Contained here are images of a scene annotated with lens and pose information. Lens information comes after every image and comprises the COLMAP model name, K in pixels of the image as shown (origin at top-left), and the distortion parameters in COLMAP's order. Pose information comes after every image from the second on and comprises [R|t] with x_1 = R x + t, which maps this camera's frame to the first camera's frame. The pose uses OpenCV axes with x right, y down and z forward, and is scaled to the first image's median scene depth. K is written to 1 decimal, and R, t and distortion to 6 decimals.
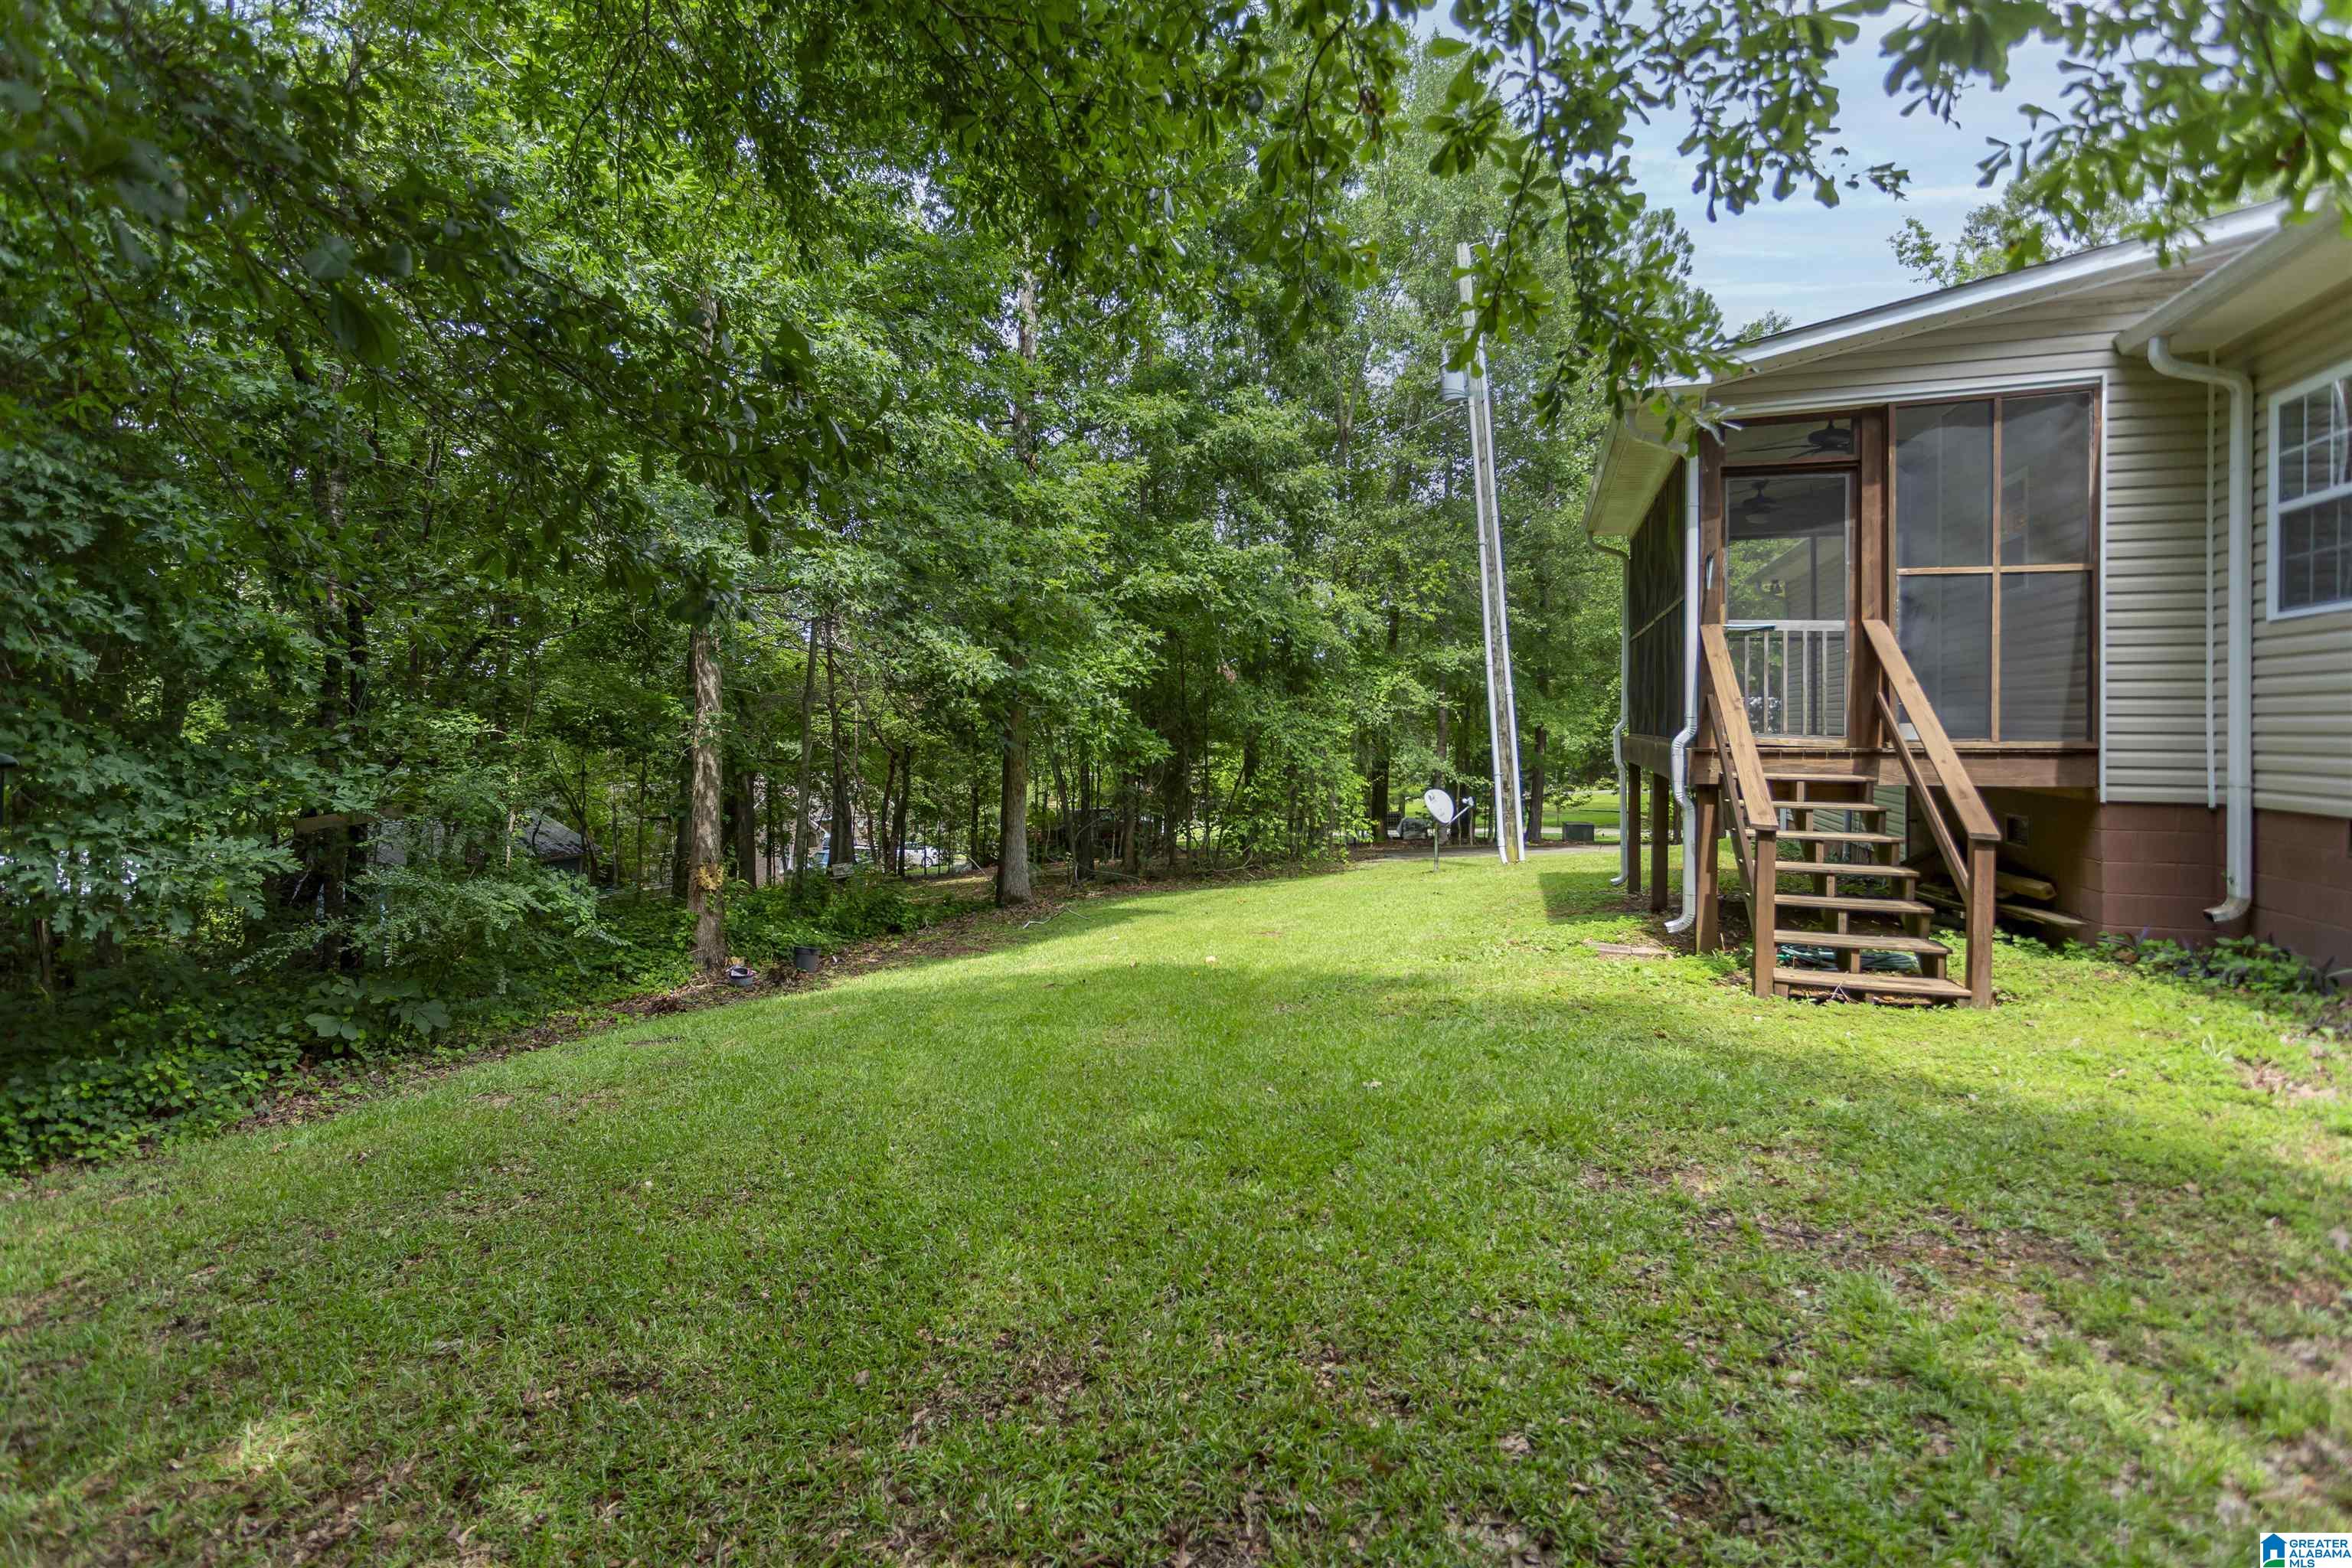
lens RADIAL K [[1136.3, 0, 1150.1], [0, 1136.3, 707.3], [0, 0, 1]] dist [0.004760, 0.000490]
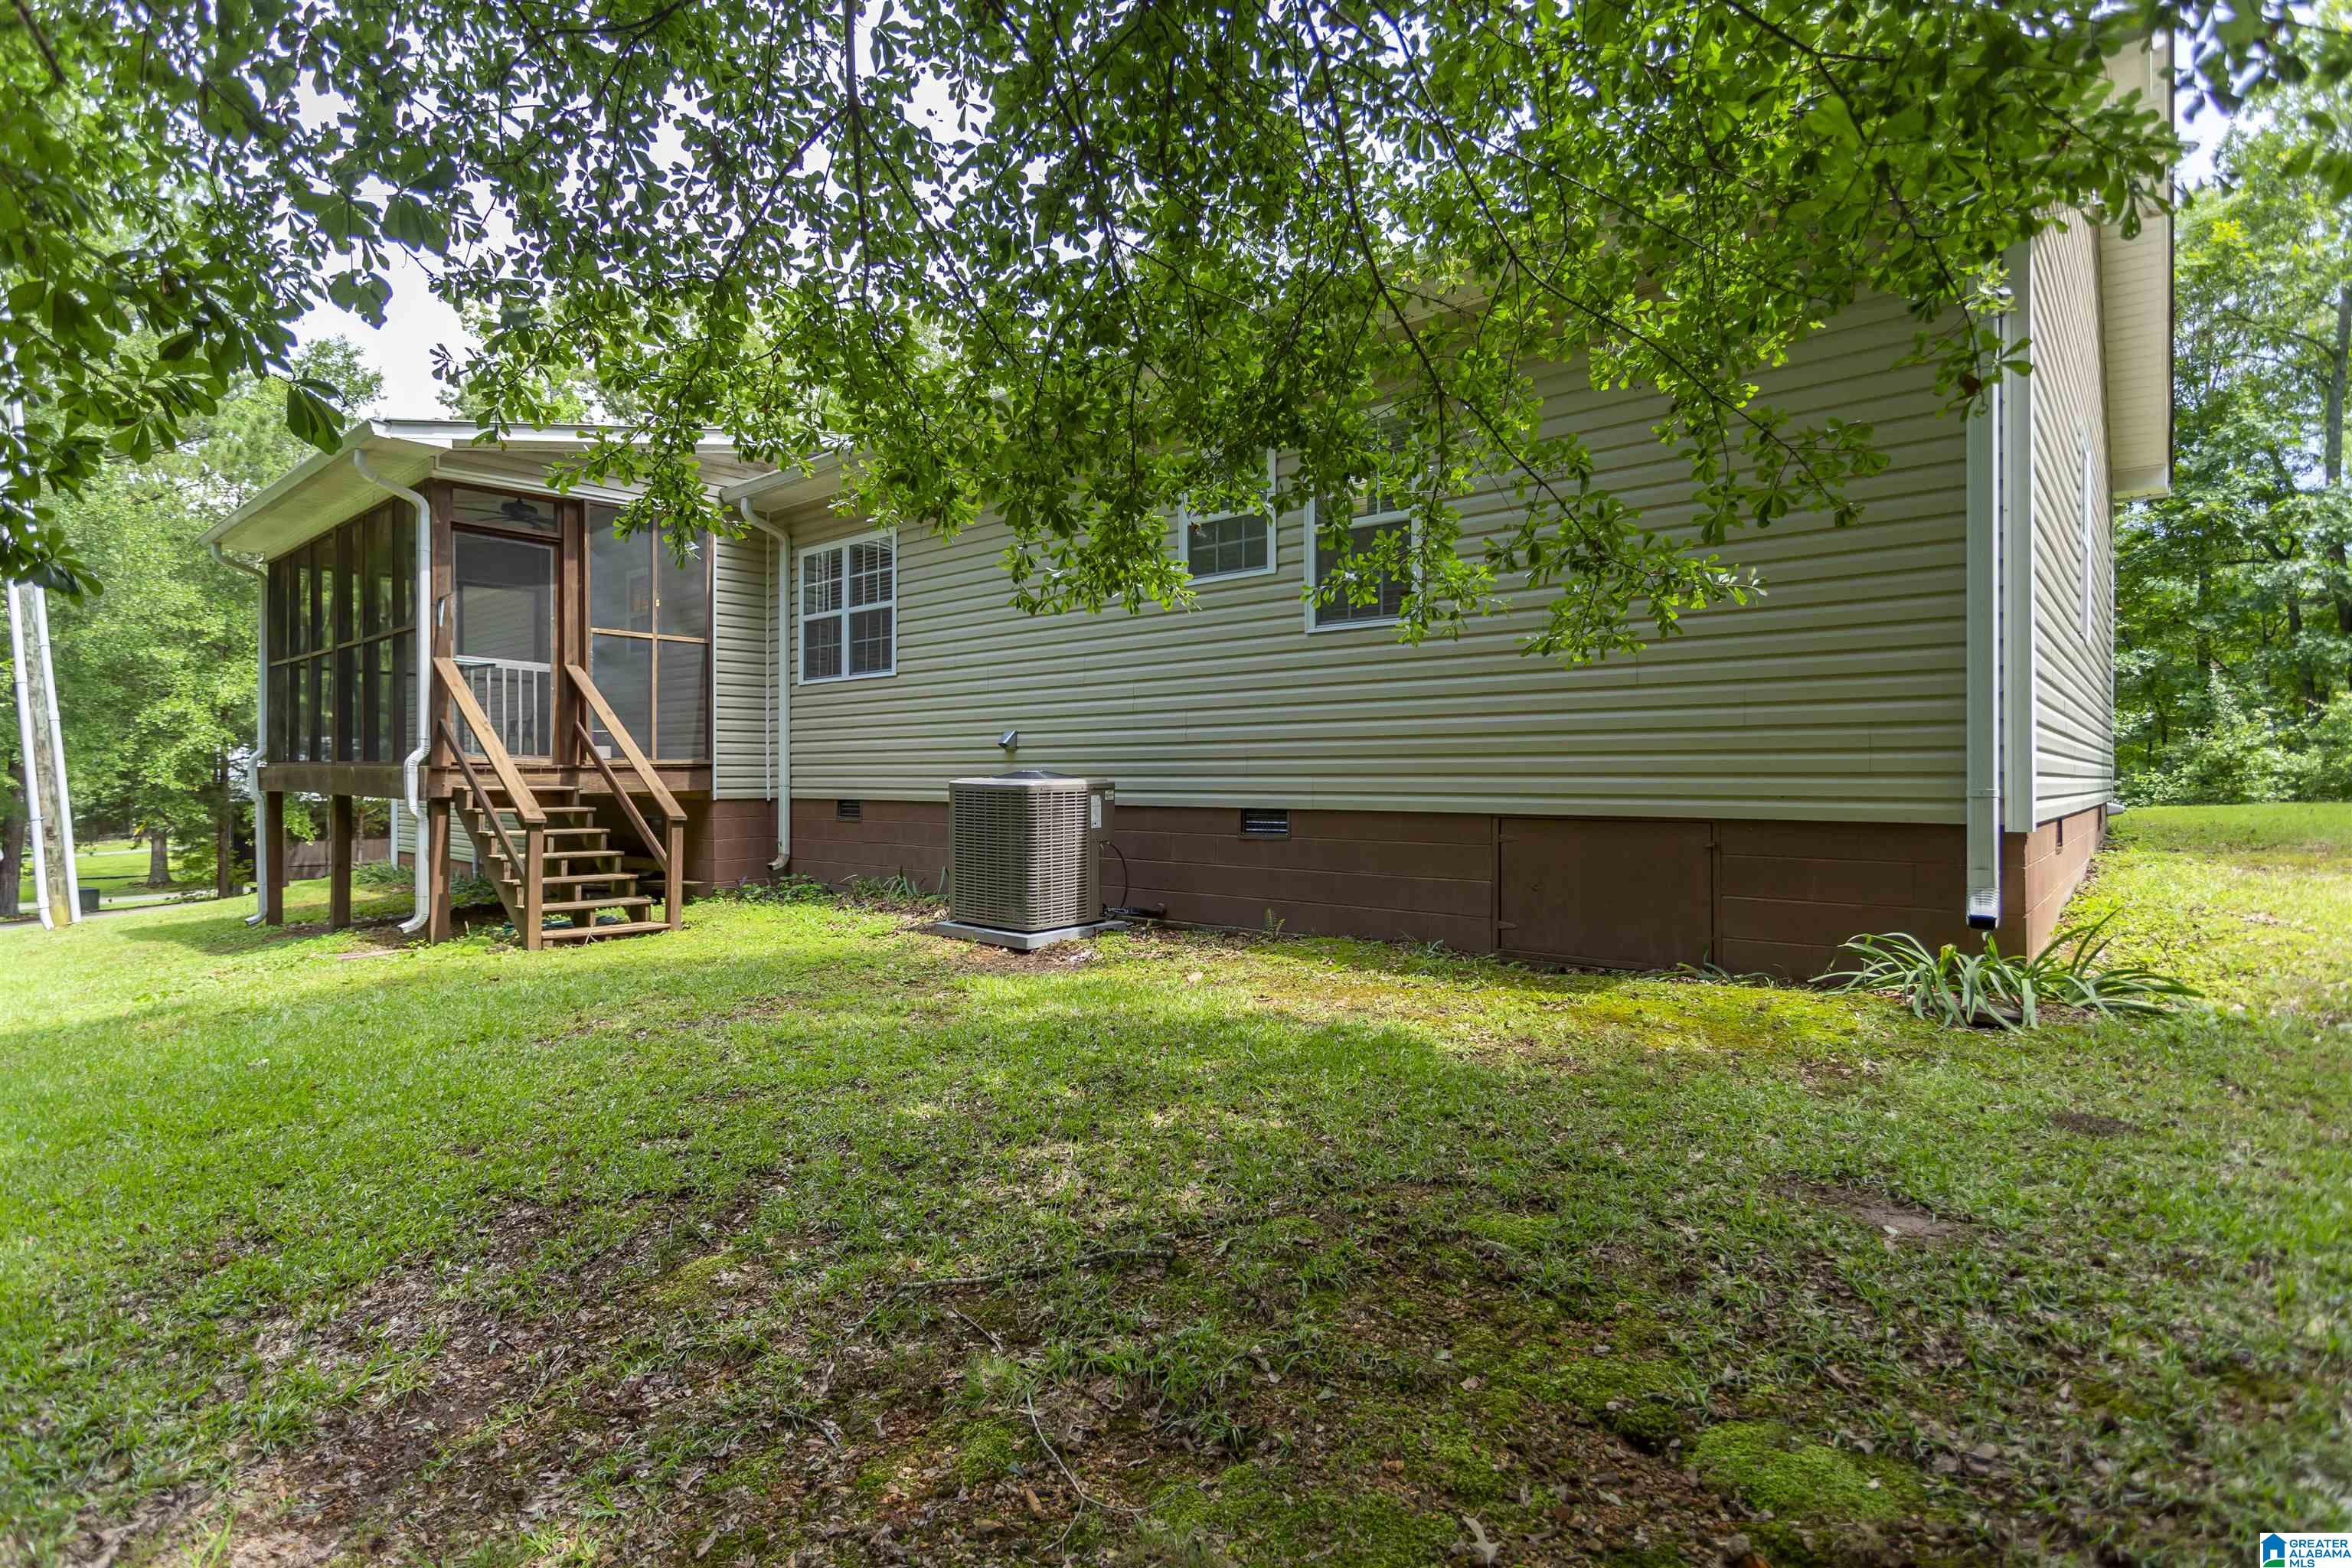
lens RADIAL K [[1136.3, 0, 1173.9], [0, 1136.3, 773.9], [0, 0, 1]] dist [0.004760, 0.000490]
pose [[0.393336, -0.007371, 0.919365, -0.290932], [-0.008850, 0.999891, 0.011803, 0.025615], [-0.919352, -0.012779, 0.393228, -0.135735]]
